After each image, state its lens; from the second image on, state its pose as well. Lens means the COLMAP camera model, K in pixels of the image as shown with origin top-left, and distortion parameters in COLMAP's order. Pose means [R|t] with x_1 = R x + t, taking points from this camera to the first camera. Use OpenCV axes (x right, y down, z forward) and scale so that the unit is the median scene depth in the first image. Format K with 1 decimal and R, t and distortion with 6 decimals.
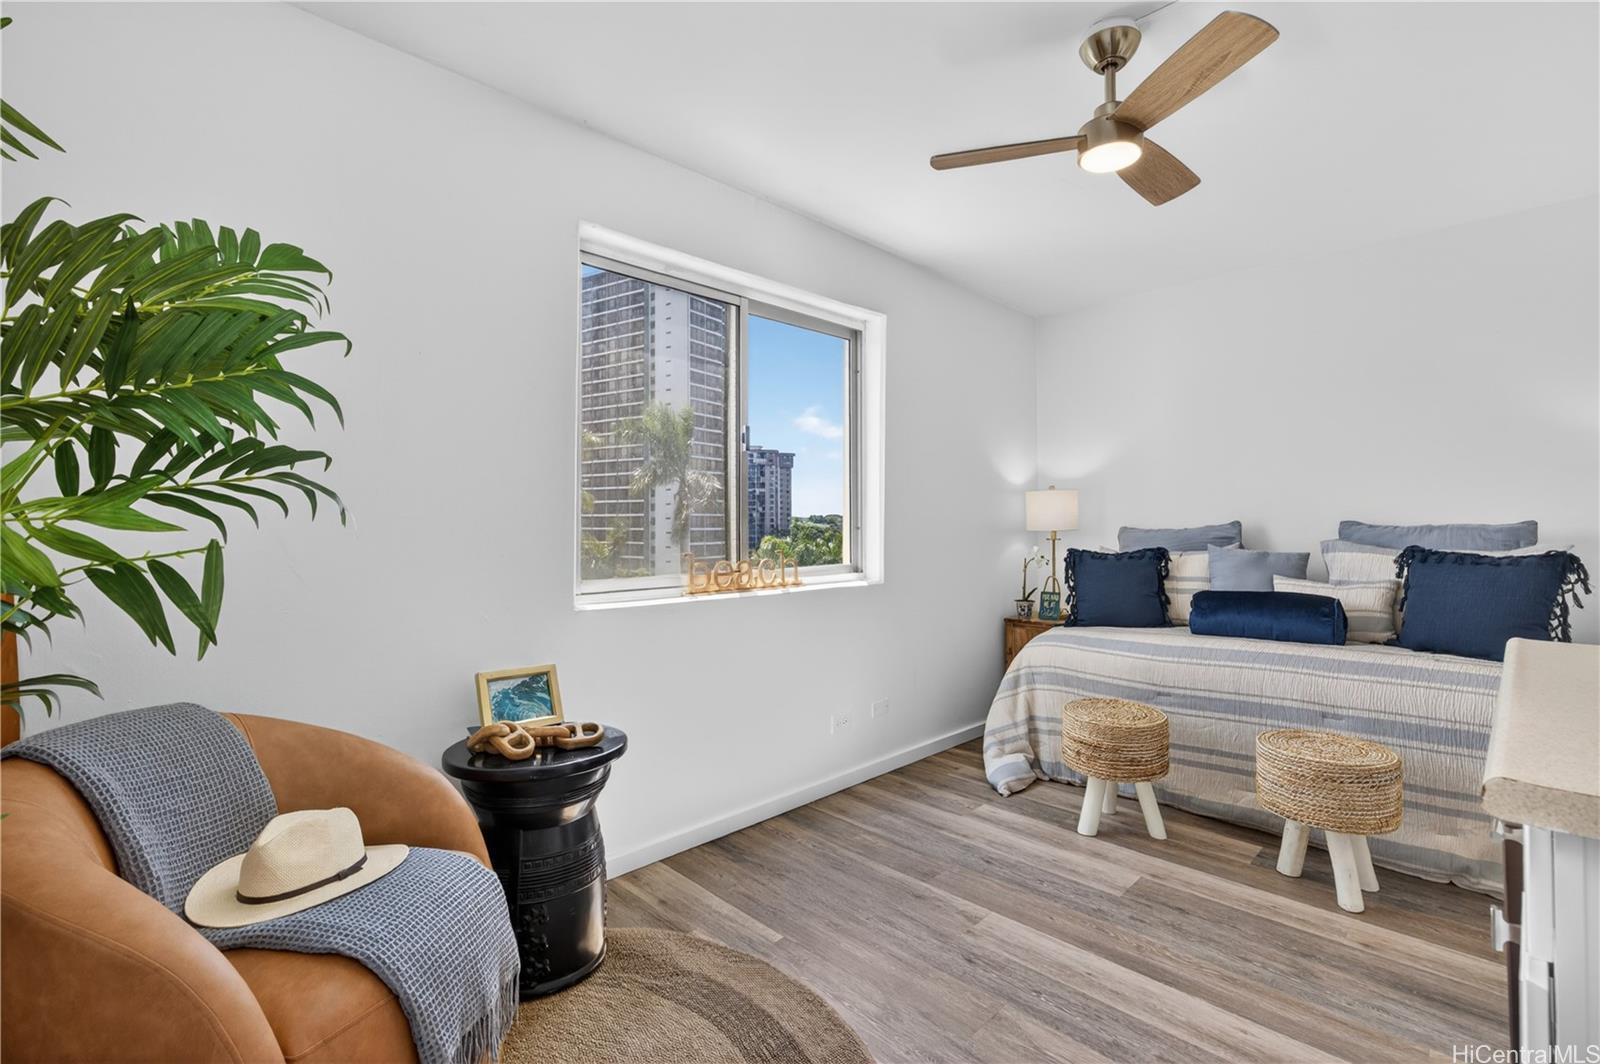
lens RADIAL K [[720.7, 0, 792.4], [0, 720.7, 498.7], [0, 0, 1]] dist [0.001123, 0.000243]
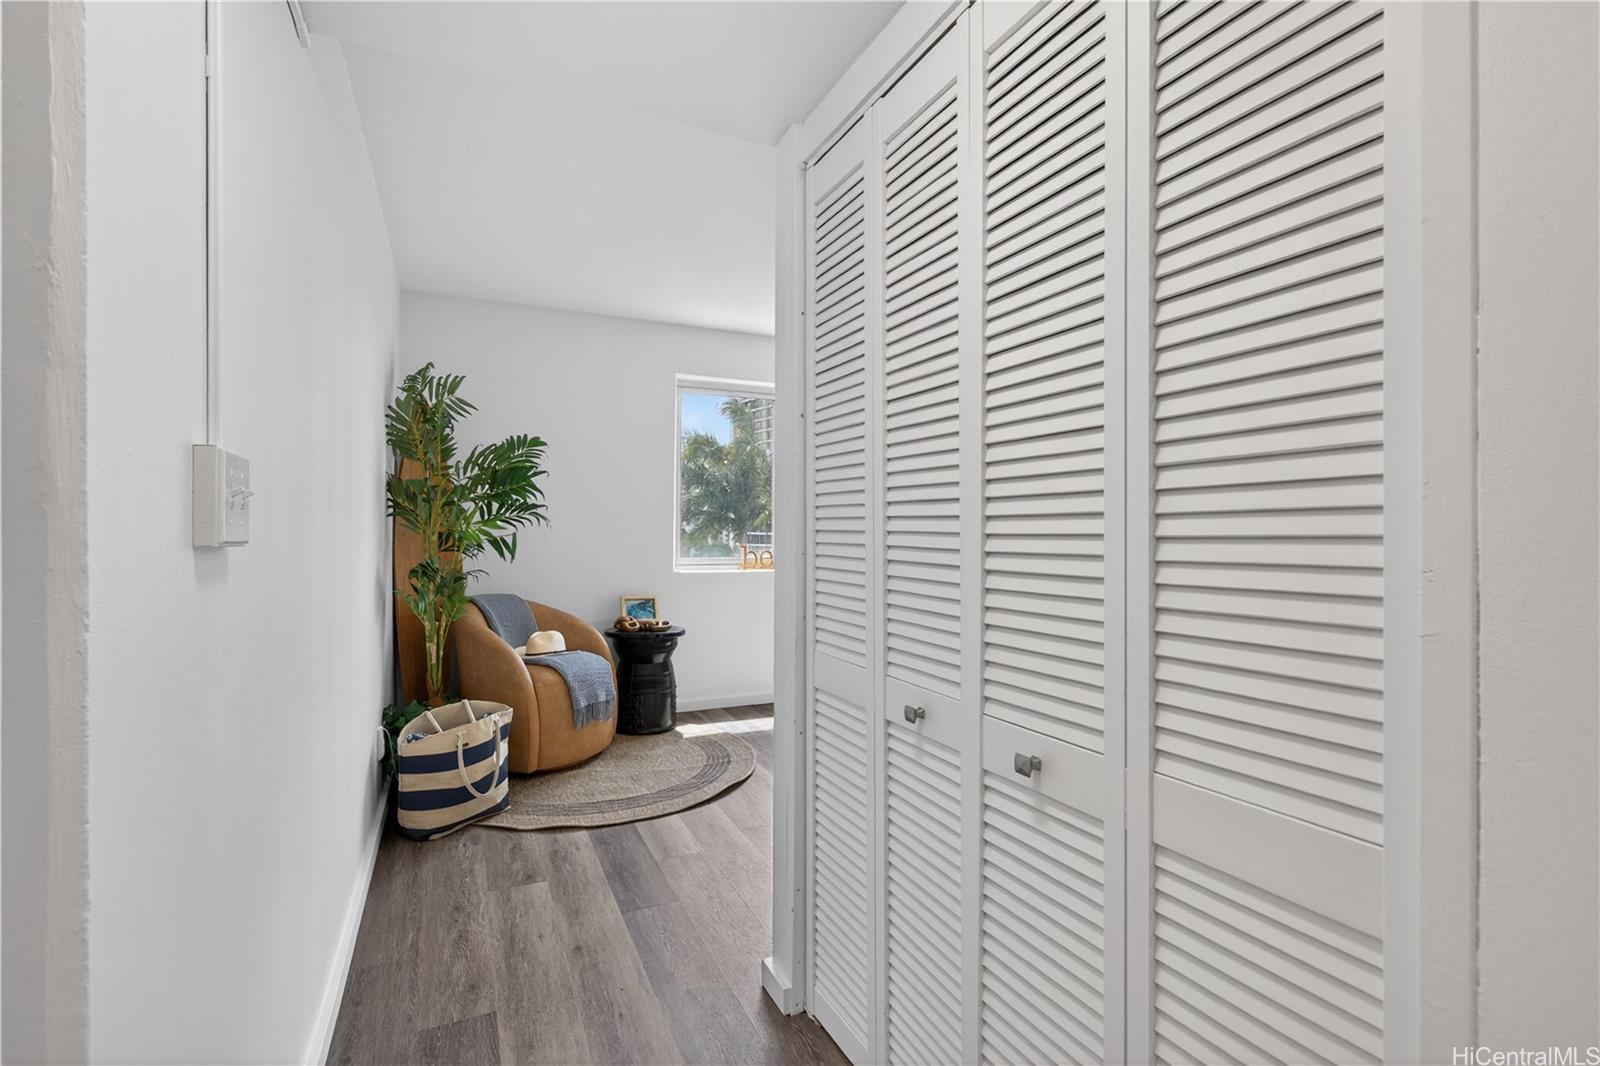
lens RADIAL K [[720.7, 0, 792.4], [0, 720.7, 499.7], [0, 0, 1]] dist [0.001123, 0.000243]
pose [[0.940201, -0.018143, -0.340136, 1.579378], [0.014930, 0.999816, -0.012063, -0.036214], [0.340292, 0.006263, 0.940299, -1.746883]]
